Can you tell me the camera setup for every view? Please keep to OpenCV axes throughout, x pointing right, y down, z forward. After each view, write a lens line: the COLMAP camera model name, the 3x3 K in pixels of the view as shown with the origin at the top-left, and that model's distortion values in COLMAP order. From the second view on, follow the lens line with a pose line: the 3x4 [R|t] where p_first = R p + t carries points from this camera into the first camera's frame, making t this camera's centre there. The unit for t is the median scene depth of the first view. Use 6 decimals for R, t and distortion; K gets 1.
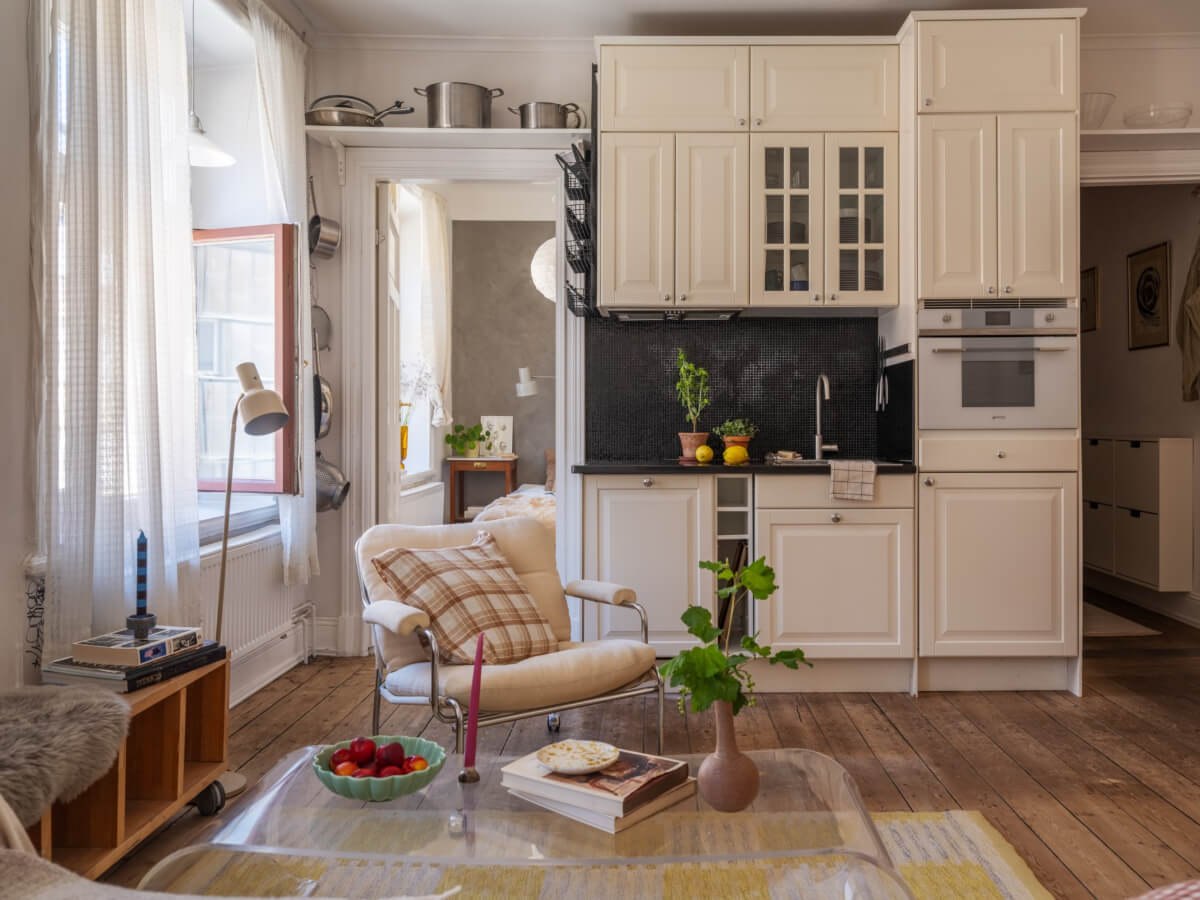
lens RADIAL K [[919.3, 0, 588.7], [0, 919.3, 433.9], [0, 0, 1]] dist [0.002217, 0.005857]
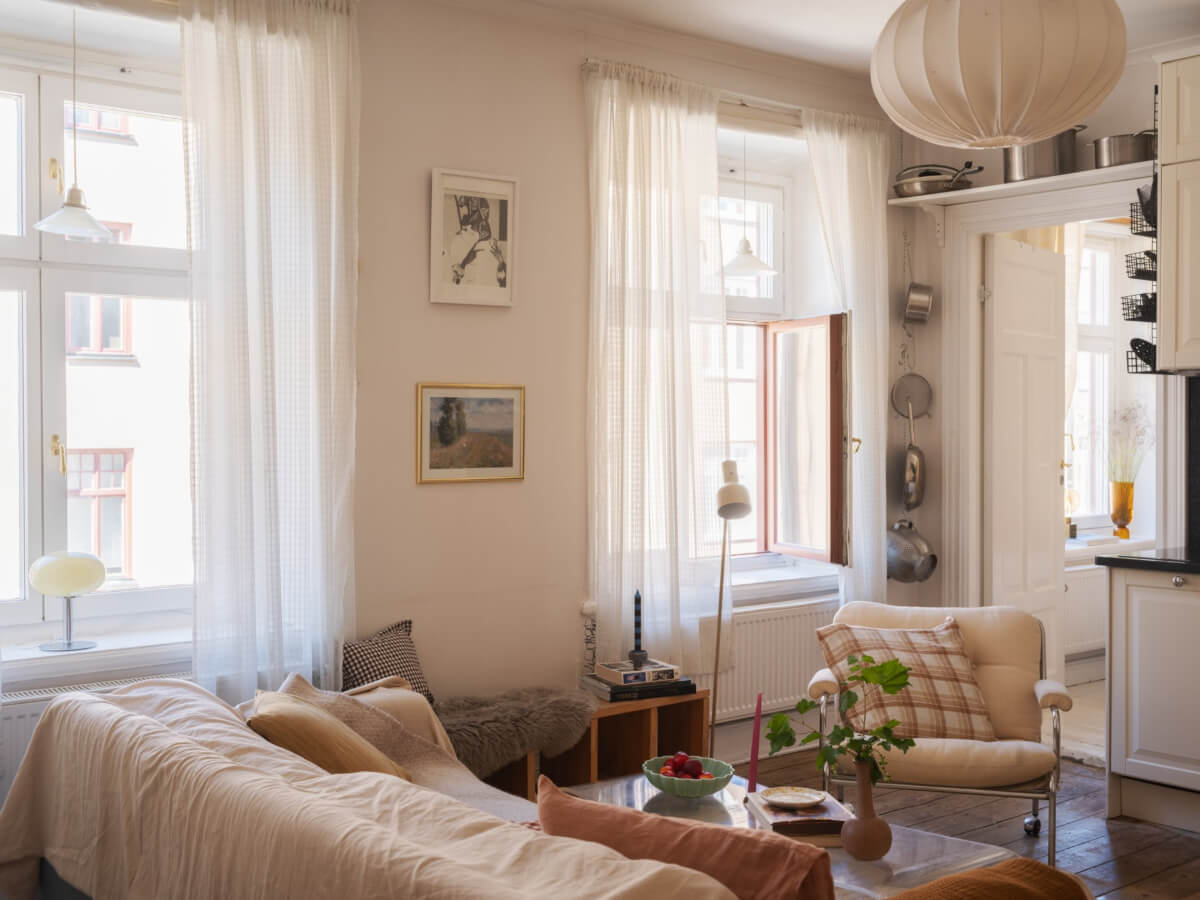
lens RADIAL K [[1327.7, 0, 554.2], [0, 1327.7, 445.3], [0, 0, 1]] dist [0.015434, -0.010441]
pose [[0.625761, 0.002771, -0.780010, 0.674809], [0.002656, 0.999980, 0.005683, -0.083254], [0.780011, -0.005627, 0.625741, -0.231198]]
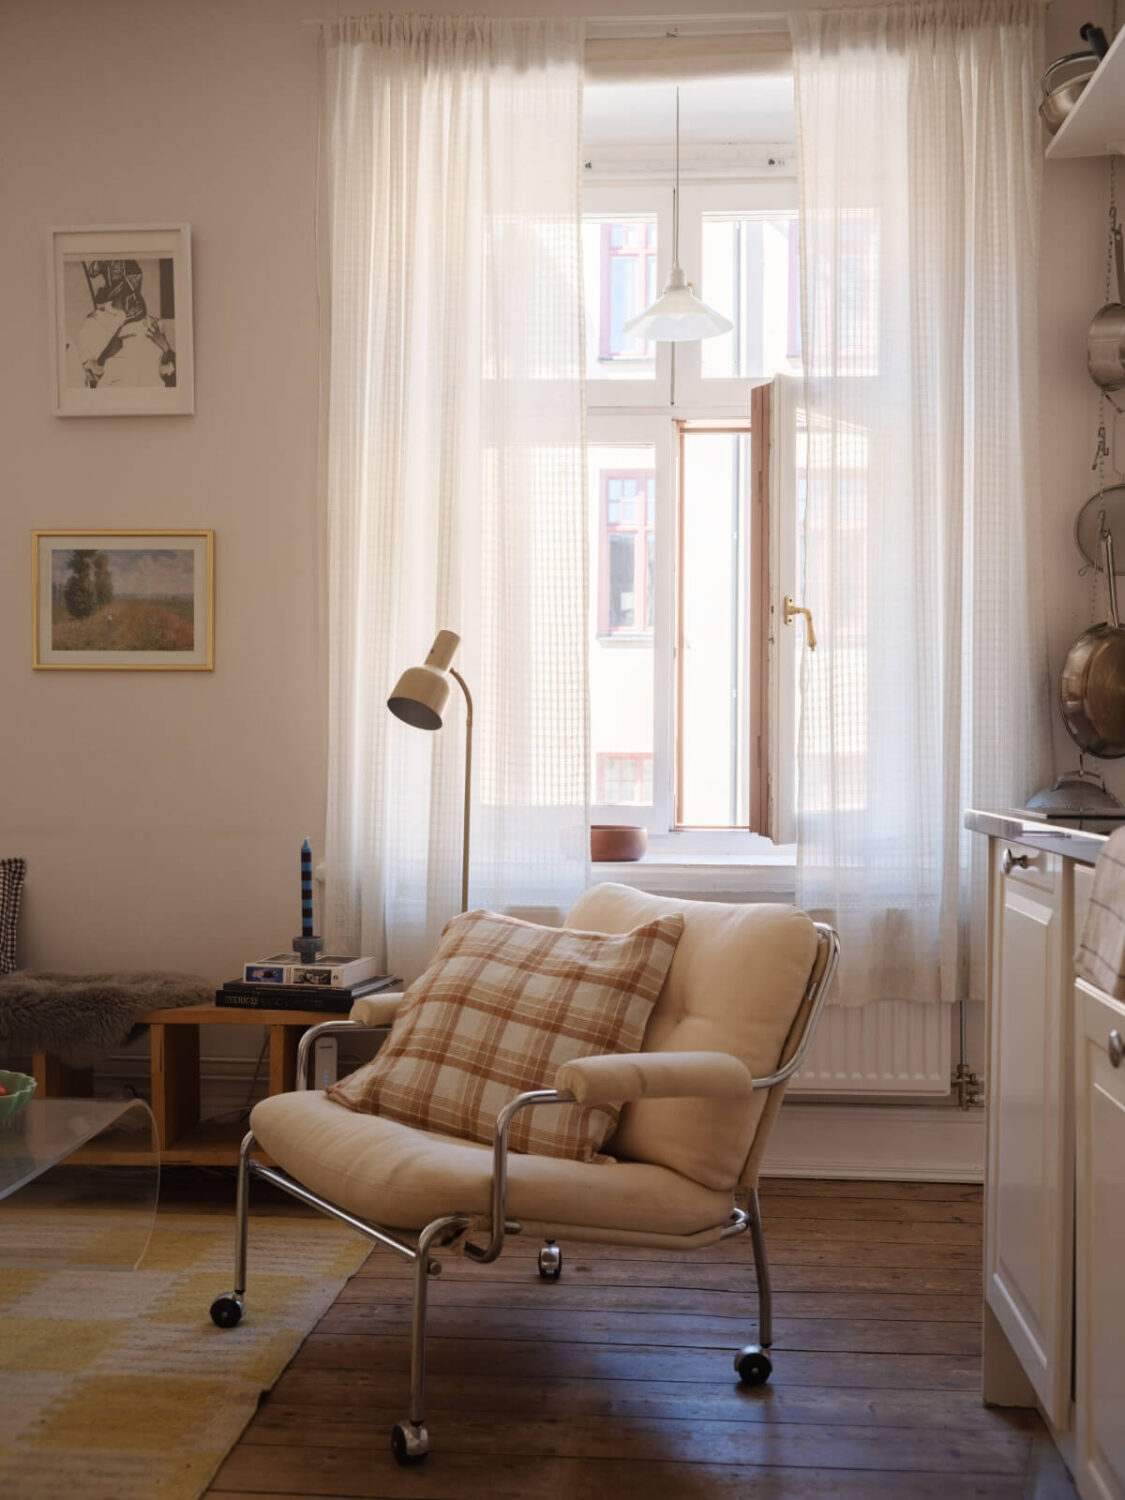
lens RADIAL K [[1643.3, 0, 491.8], [0, 1643.3, 746.9], [0, 0, 1]] dist [0.019070, 0.022881]
pose [[-0.058670, -0.007254, -0.998251, 0.717559], [-0.014064, 0.999880, -0.006439, 0.017633], [0.998178, 0.013661, -0.058765, 0.859544]]
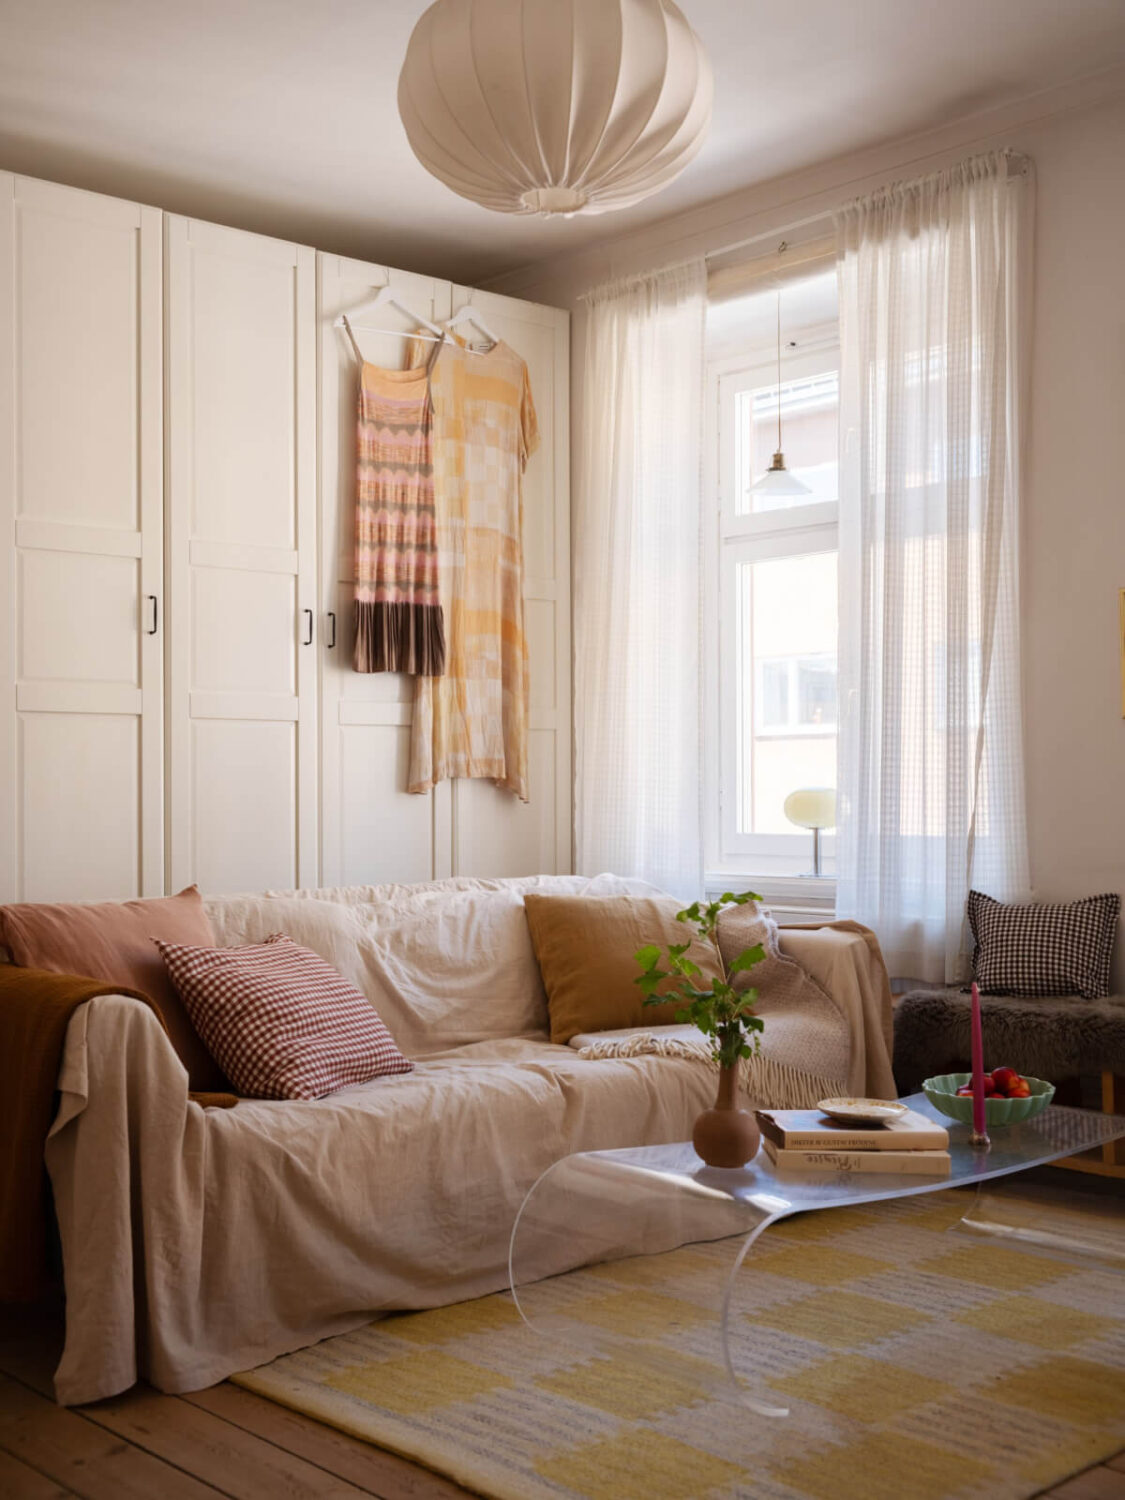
lens RADIAL K [[1659.6, 0, 626.7], [0, 1659.6, 749.1], [0, 0, 1]] dist [0.015434, -0.010441]
pose [[-0.703473, -0.019961, -0.710442, 0.736062], [-0.001069, 0.999634, -0.027028, 0.018116], [0.710721, -0.018254, -0.703237, 1.079874]]
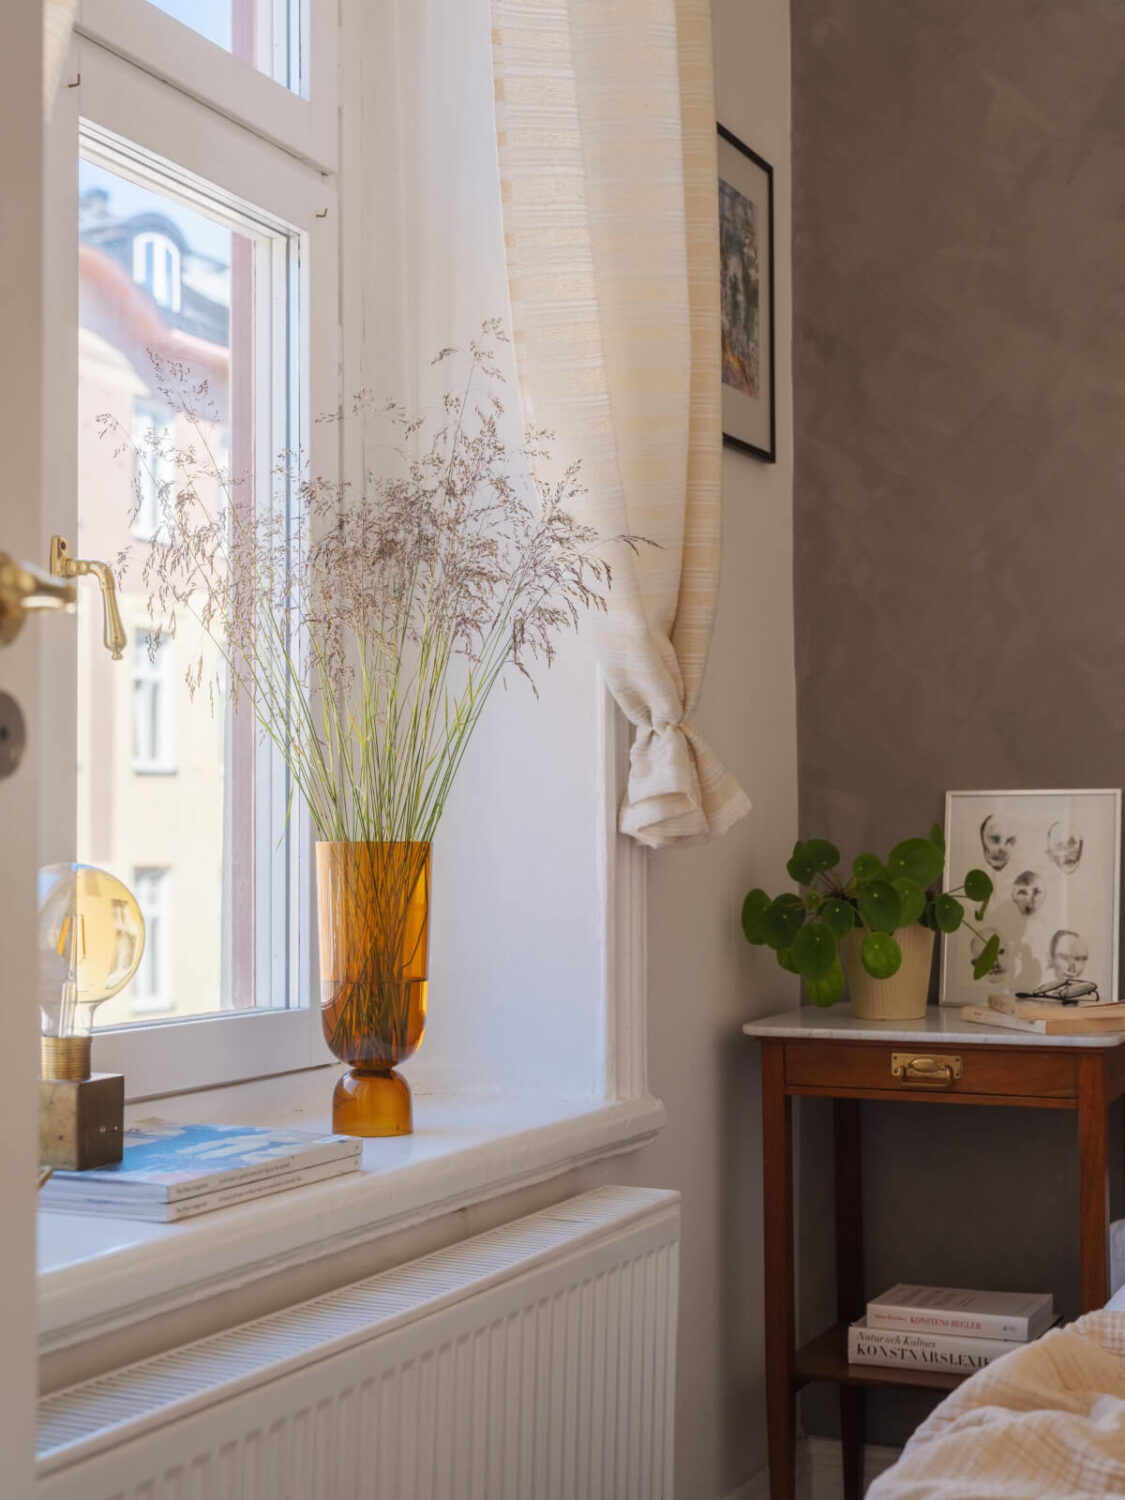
lens RADIAL K [[1774.1, 0, 564.6], [0, 1774.1, 797.4], [0, 0, 1]] dist [0.010402, 0.027603]
pose [[0.925520, -0.025372, -0.377847, -0.099695], [0.006512, 0.998672, -0.051109, -0.000316], [0.378642, 0.044842, 0.924456, 1.219685]]
